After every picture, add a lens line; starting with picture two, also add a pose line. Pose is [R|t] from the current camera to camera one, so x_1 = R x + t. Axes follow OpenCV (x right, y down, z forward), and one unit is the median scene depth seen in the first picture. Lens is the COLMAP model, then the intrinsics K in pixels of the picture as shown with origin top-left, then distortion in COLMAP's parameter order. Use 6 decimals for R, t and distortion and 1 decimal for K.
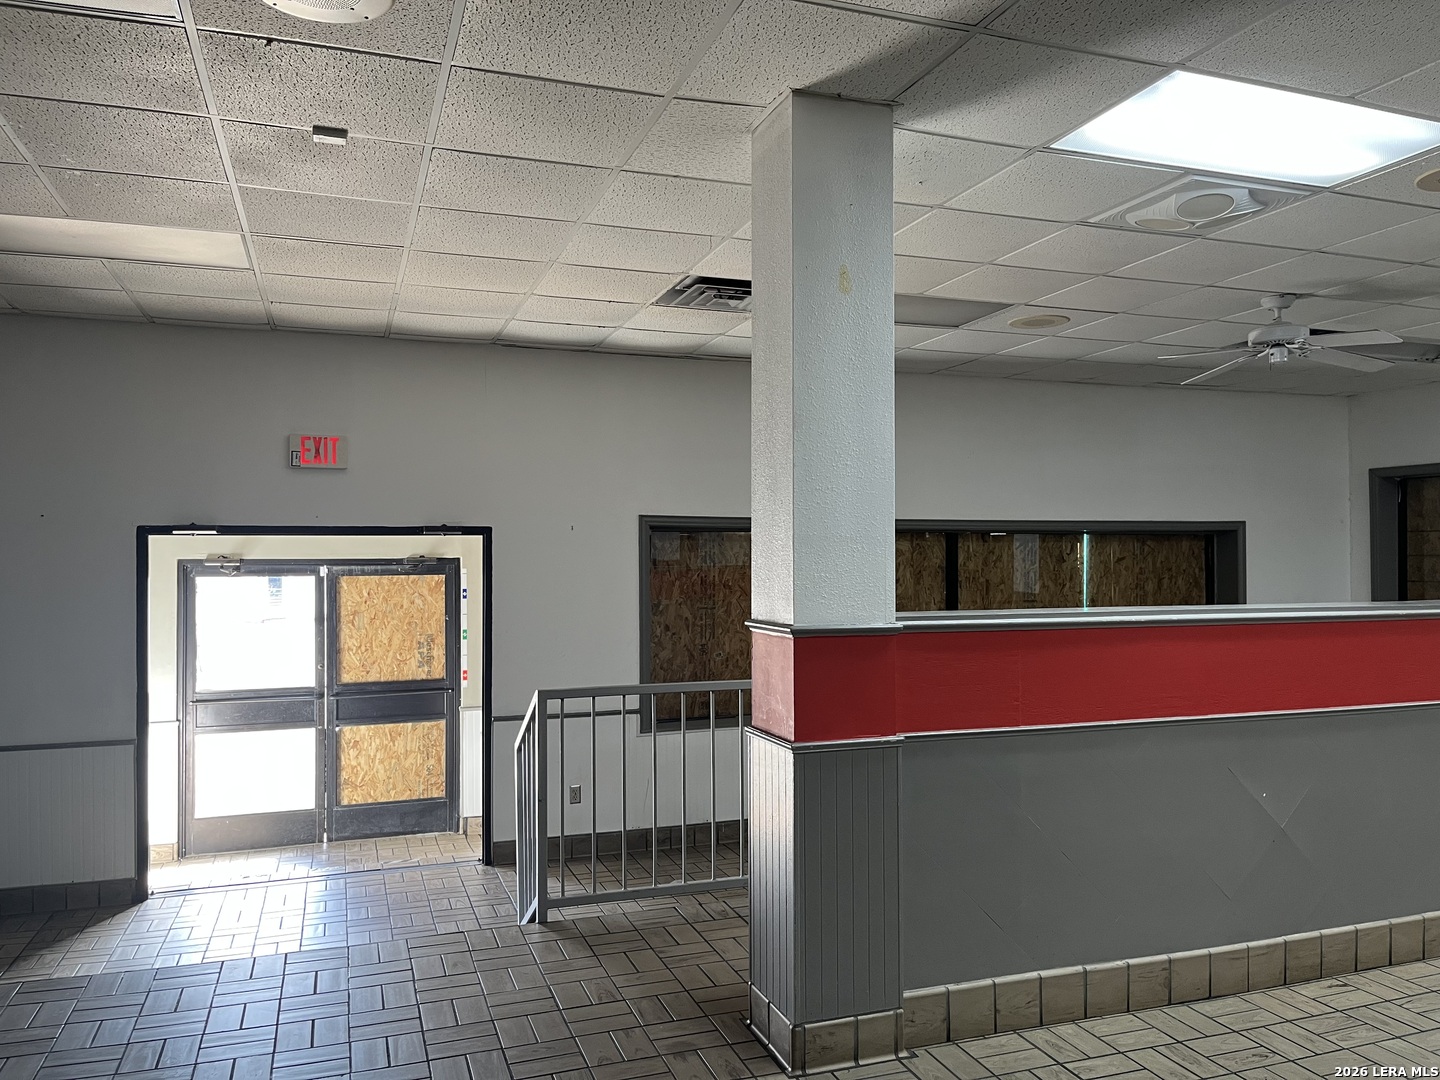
lens RADIAL K [[1097.2, 0, 719.1], [0, 1097.2, 547.0], [0, 0, 1]] dist [0.046139, -0.073992]
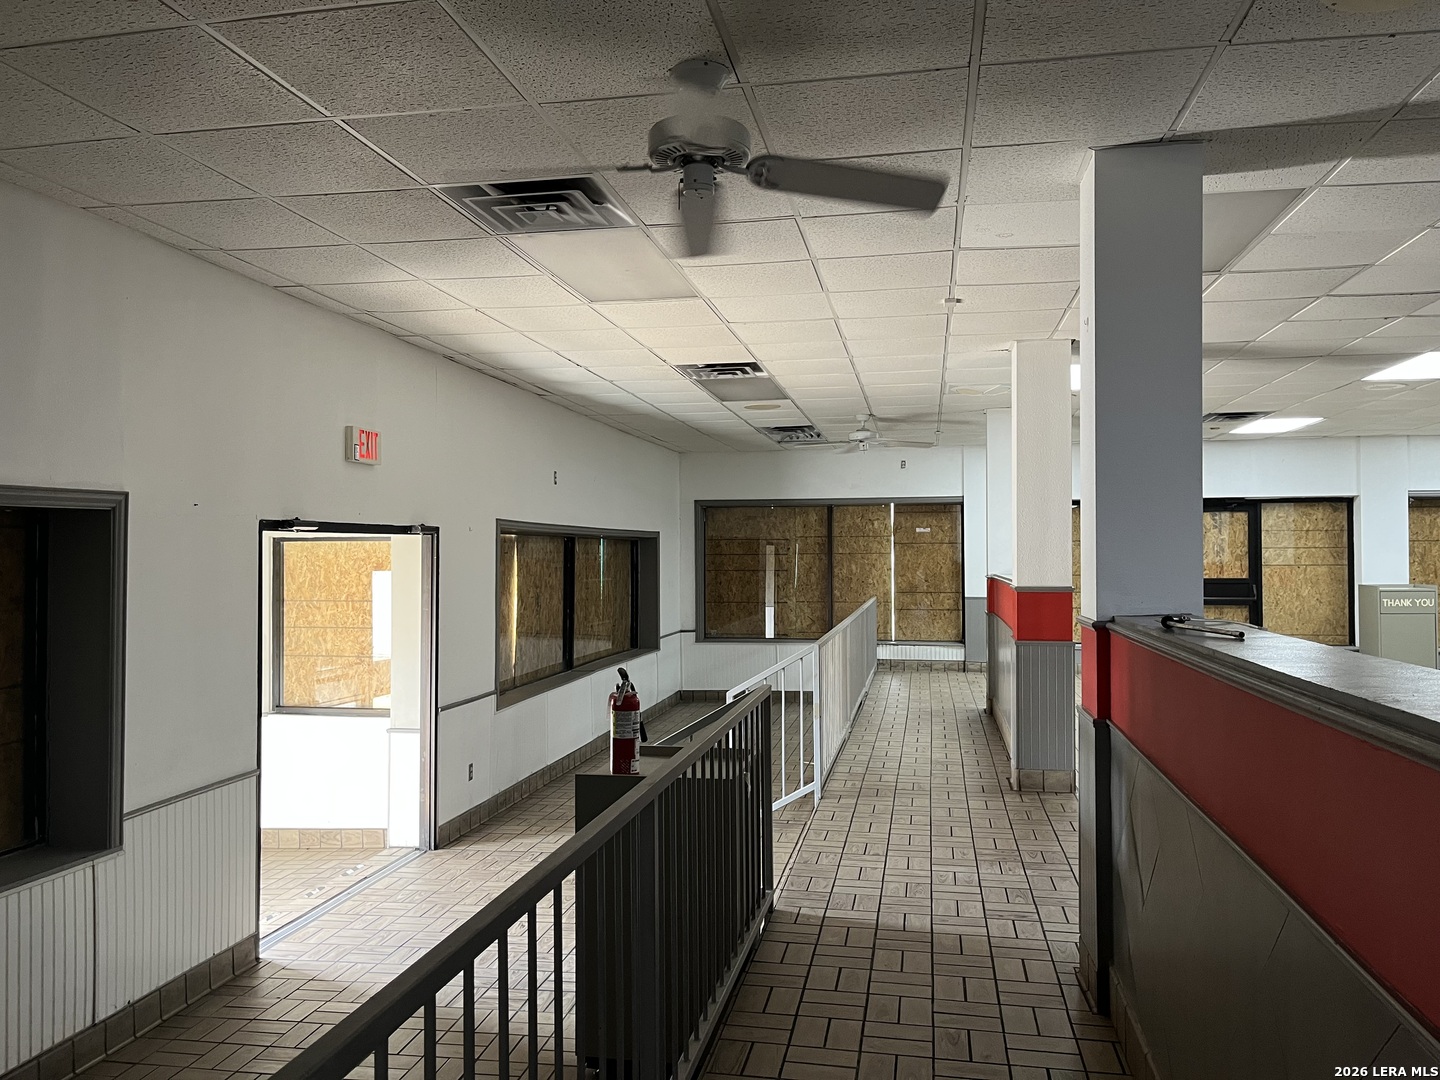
lens RADIAL K [[1097.2, 0, 718.1], [0, 1097.2, 544.1], [0, 0, 1]] dist [0.046139, -0.073992]
pose [[0.501355, 0.008396, 0.865201, -1.027336], [-0.005369, 0.999964, -0.006593, 0.003673], [-0.865225, -0.001340, 0.501382, 0.249345]]
